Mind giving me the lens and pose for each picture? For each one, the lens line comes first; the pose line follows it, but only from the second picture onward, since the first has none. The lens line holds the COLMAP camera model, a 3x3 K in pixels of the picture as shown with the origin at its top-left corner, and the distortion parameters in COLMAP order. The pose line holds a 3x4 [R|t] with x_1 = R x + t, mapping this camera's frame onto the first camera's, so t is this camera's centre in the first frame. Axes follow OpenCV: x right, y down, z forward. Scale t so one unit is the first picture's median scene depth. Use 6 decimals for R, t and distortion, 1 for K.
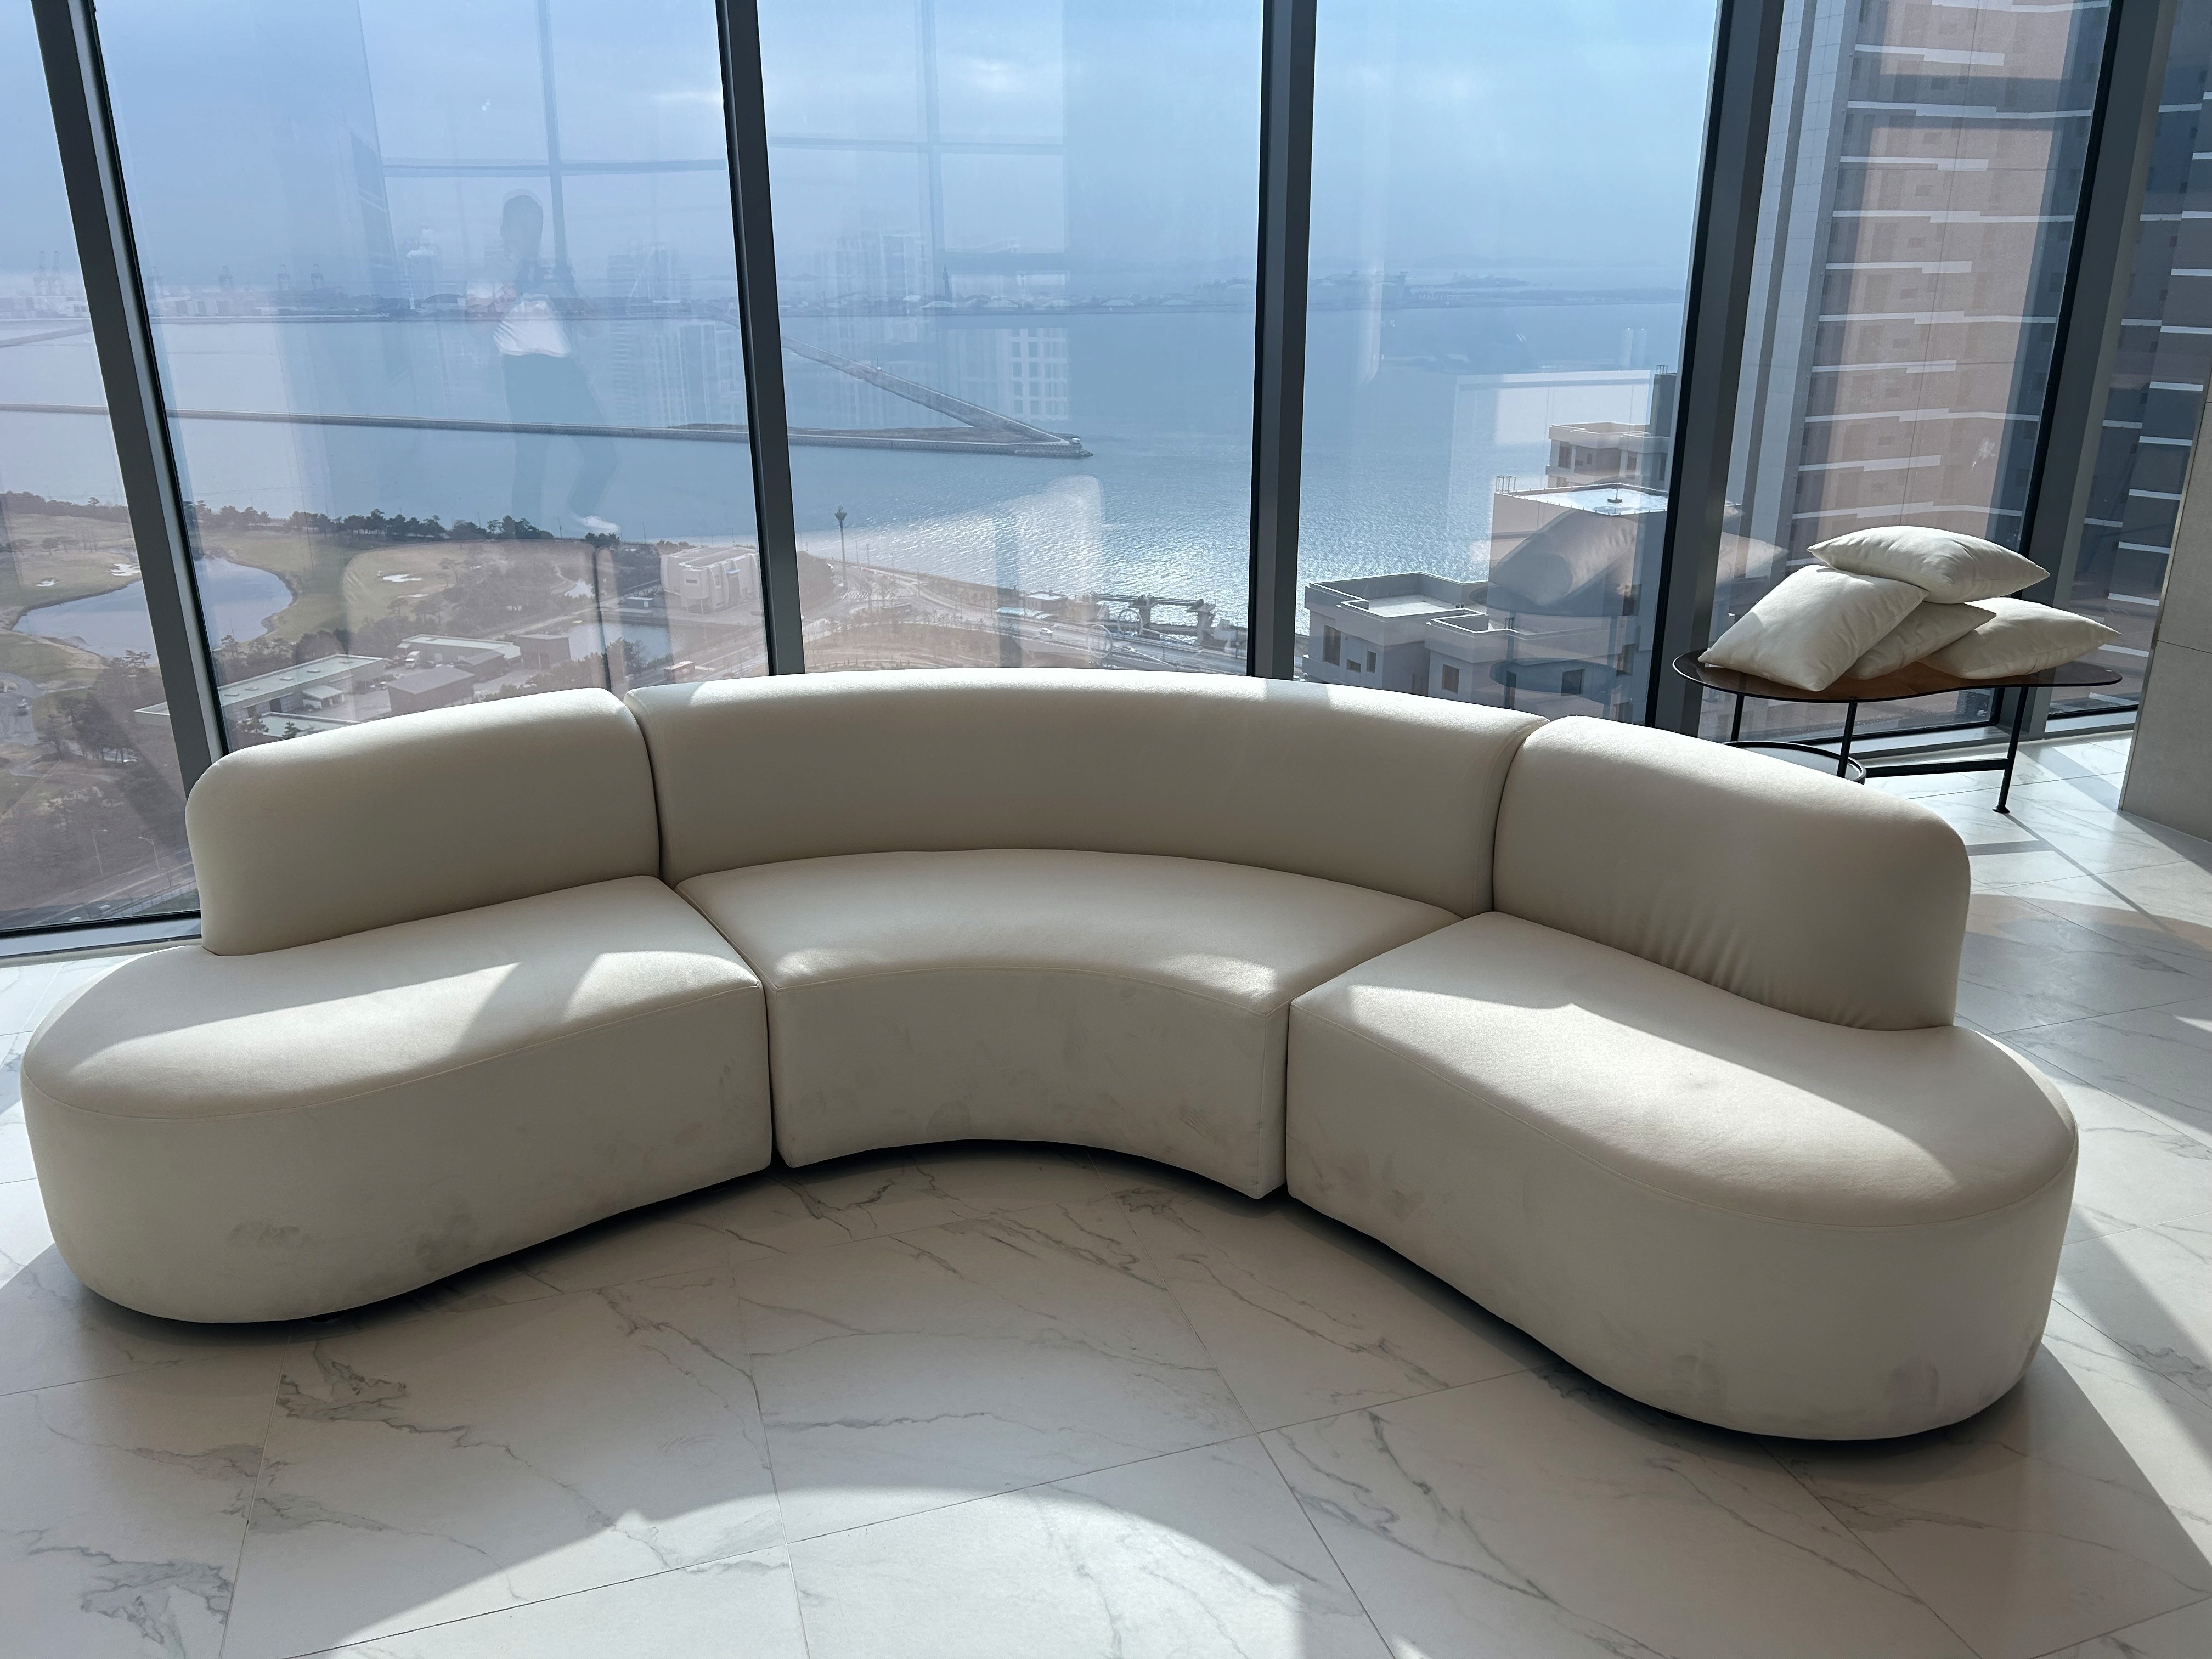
lens RADIAL K [[1683.7, 0, 1106.0], [0, 1683.7, 829.5], [0, 0, 1]] dist [0.117371, -0.180110]
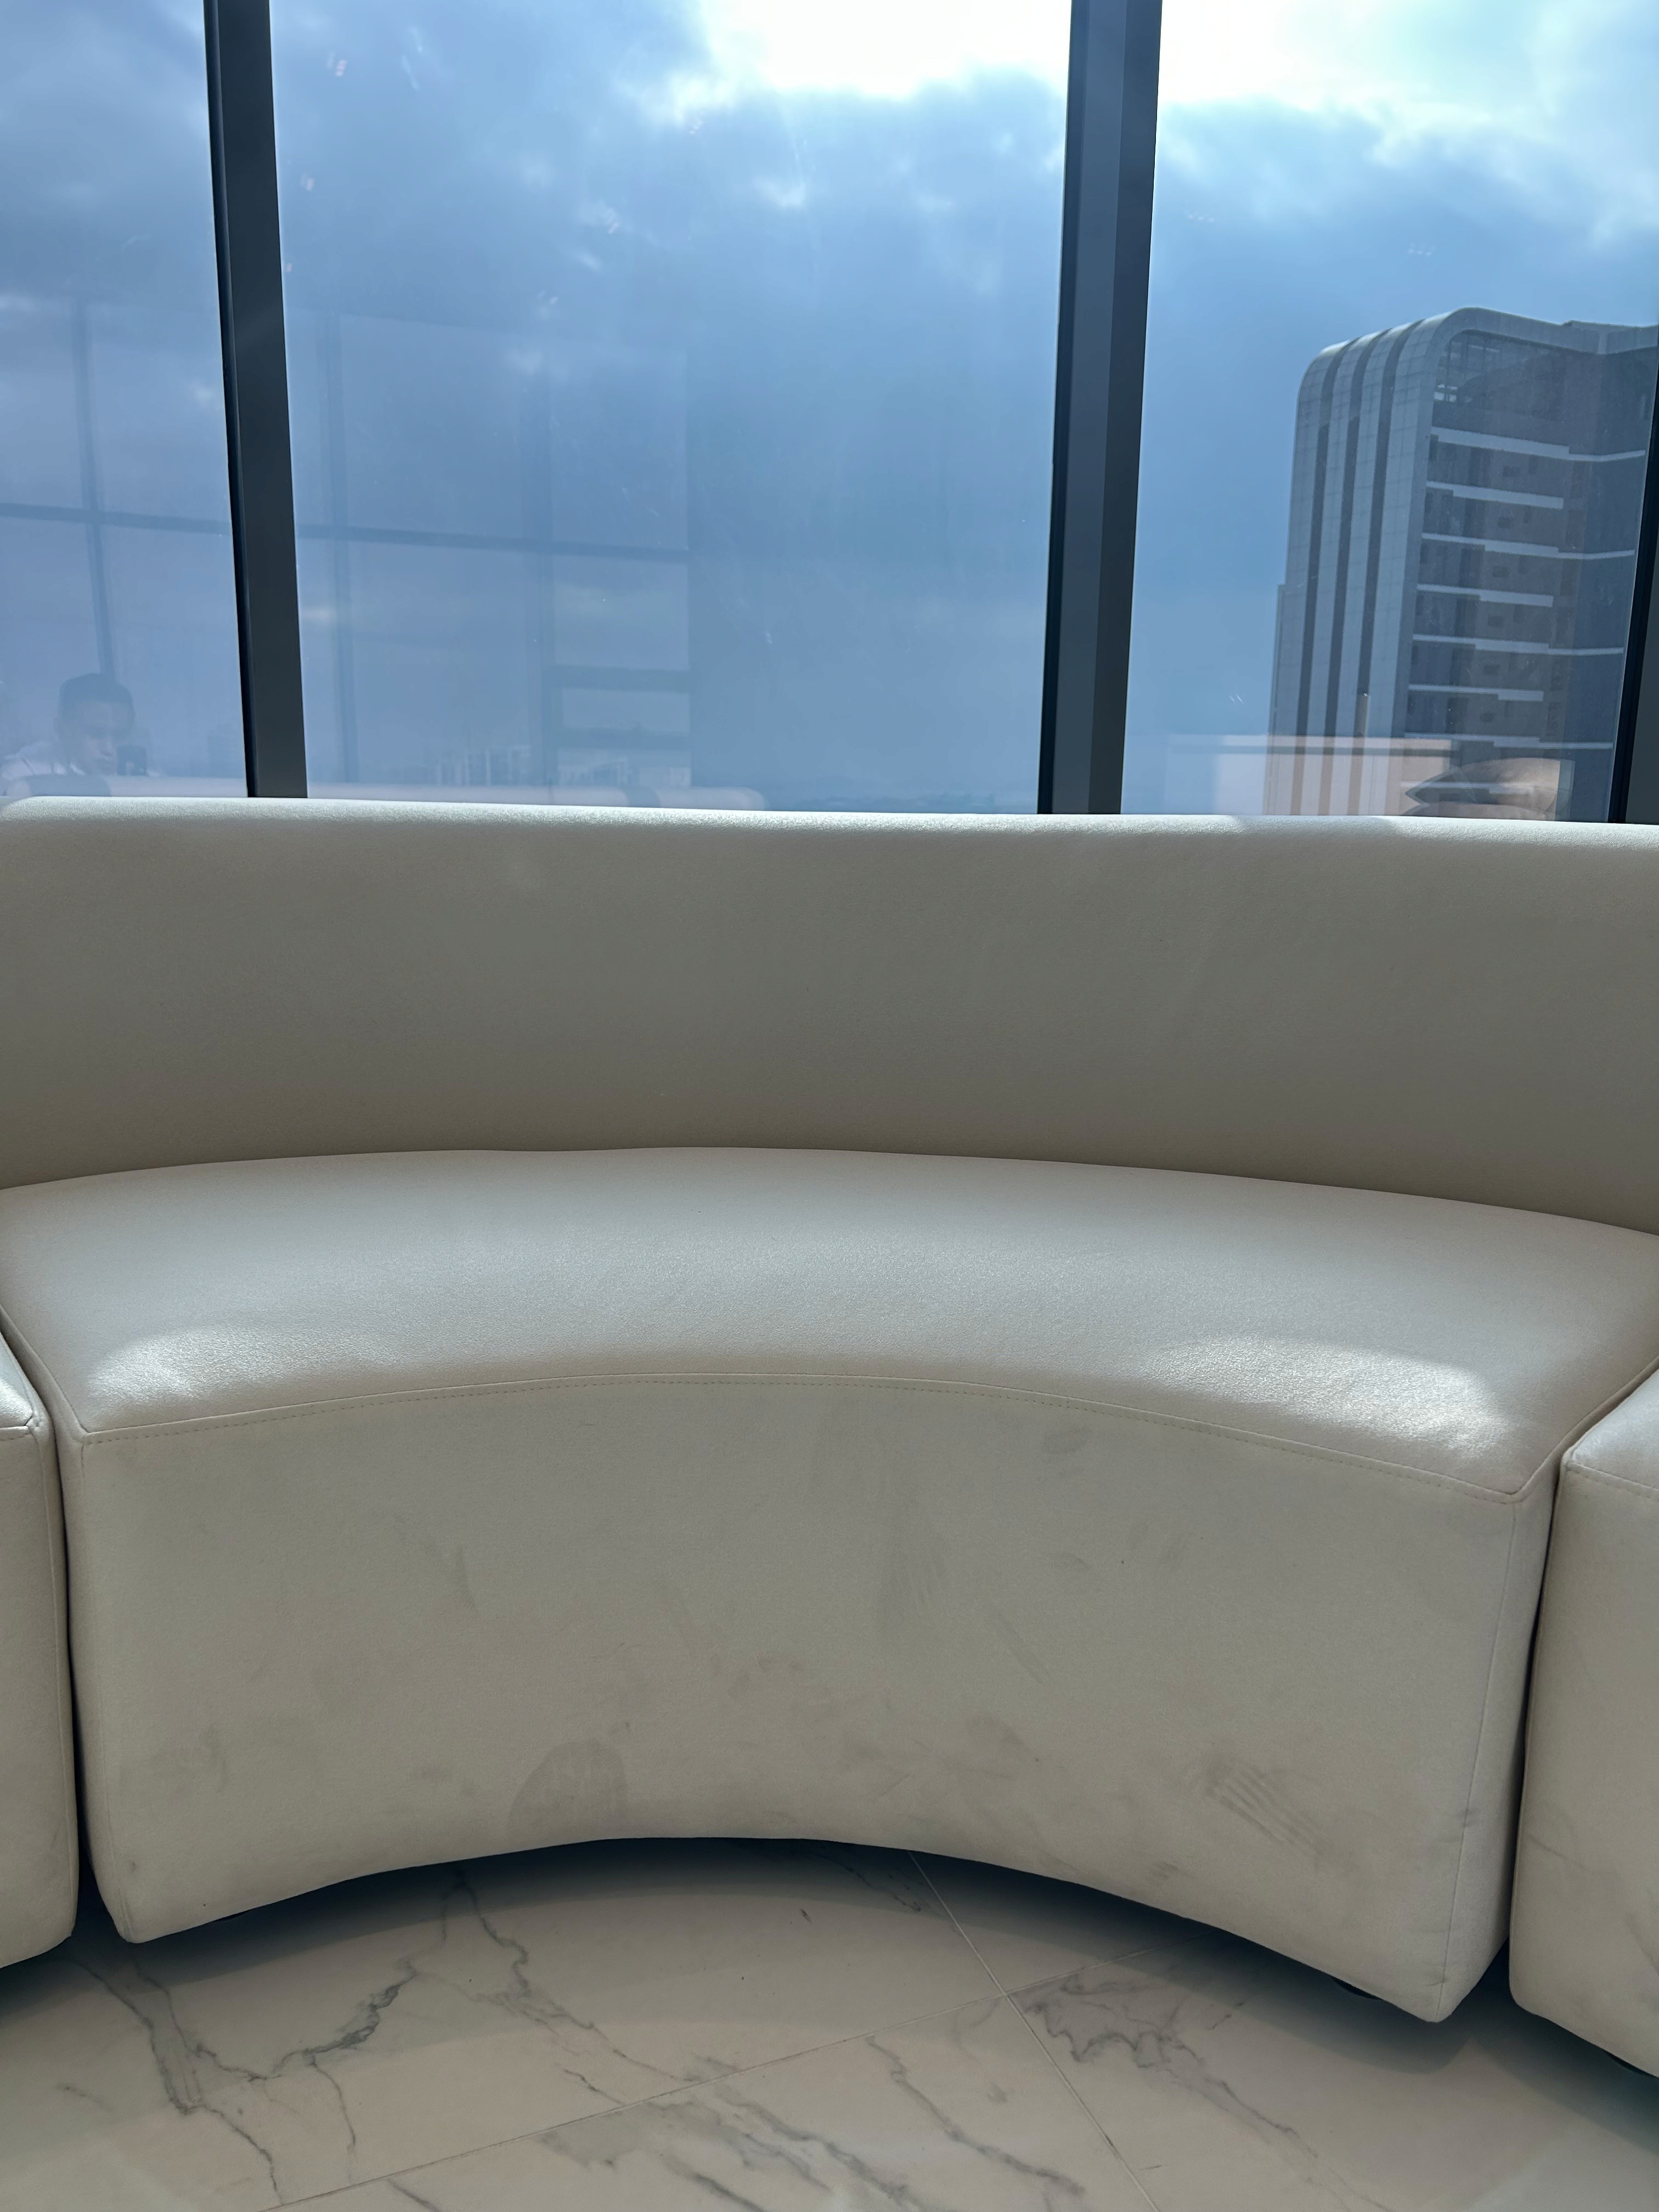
lens RADIAL K [[1674.8, 0, 829.5], [0, 1674.8, 1106.0], [0, 0, 1]] dist [0.051876, -0.067068]
pose [[0.996955, 0.007332, 0.077633, -0.066830], [0.002990, 0.991242, -0.132021, 0.071112], [-0.077921, 0.131851, 0.988202, 0.616925]]
